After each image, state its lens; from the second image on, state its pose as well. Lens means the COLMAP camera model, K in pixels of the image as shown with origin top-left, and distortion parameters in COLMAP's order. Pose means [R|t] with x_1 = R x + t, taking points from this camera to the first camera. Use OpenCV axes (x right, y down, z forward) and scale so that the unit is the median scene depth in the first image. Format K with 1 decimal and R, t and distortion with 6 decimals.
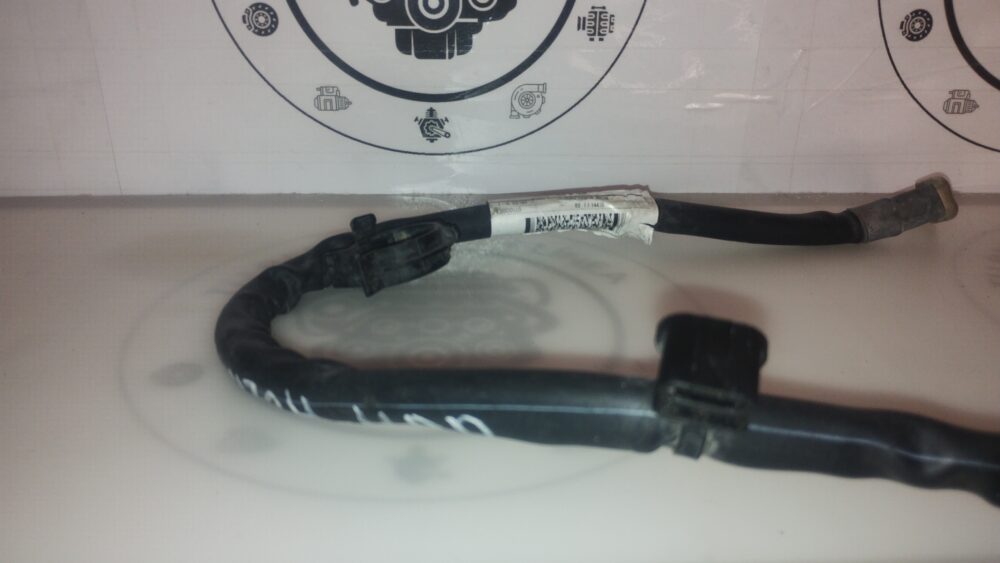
lens RADIAL K [[813.4, 0, 500.0], [0, 813.4, 281.5], [0, 0, 1]] dist [0.001254, -0.012586]
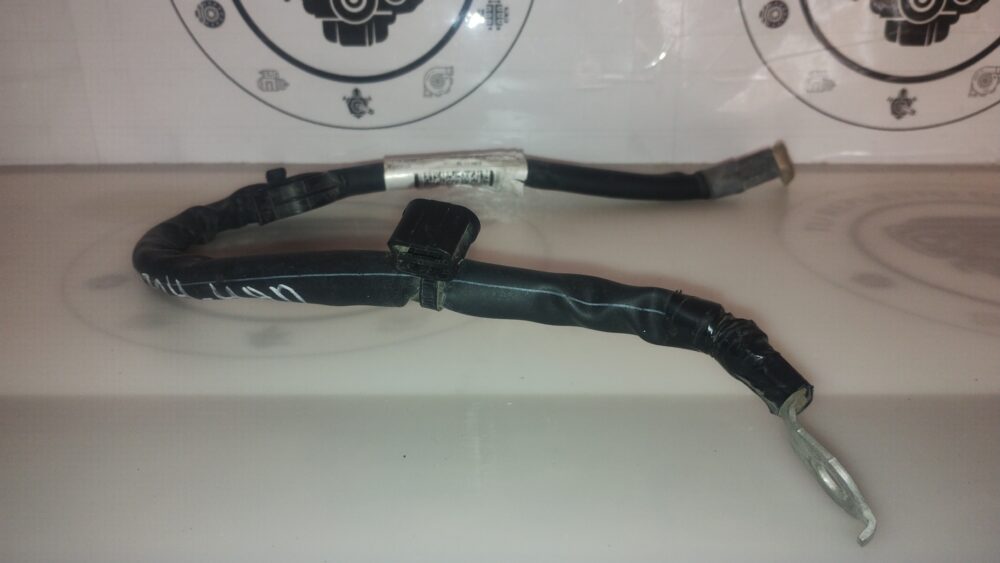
lens RADIAL K [[813.4, 0, 500.0], [0, 813.4, 281.5], [0, 0, 1]] dist [0.001254, -0.012586]
pose [[0.998842, 0.006538, -0.047673, 0.188685], [-0.007377, 0.999820, -0.017459, 0.088183], [0.047550, 0.017790, 0.998710, -0.165125]]
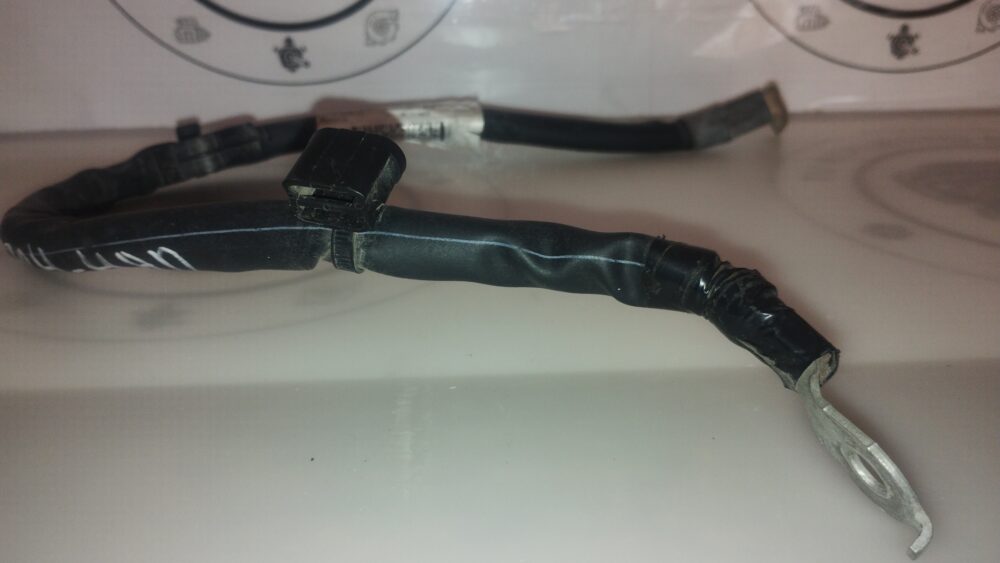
lens RADIAL K [[826.2, 0, 500.0], [0, 826.2, 281.5], [0, 0, 1]] dist [-0.002180, -0.006473]
pose [[0.999504, -0.022056, -0.022496, 0.208791], [0.022002, 0.999754, -0.002664, 0.108742], [0.022549, 0.002168, 0.999743, -0.039514]]
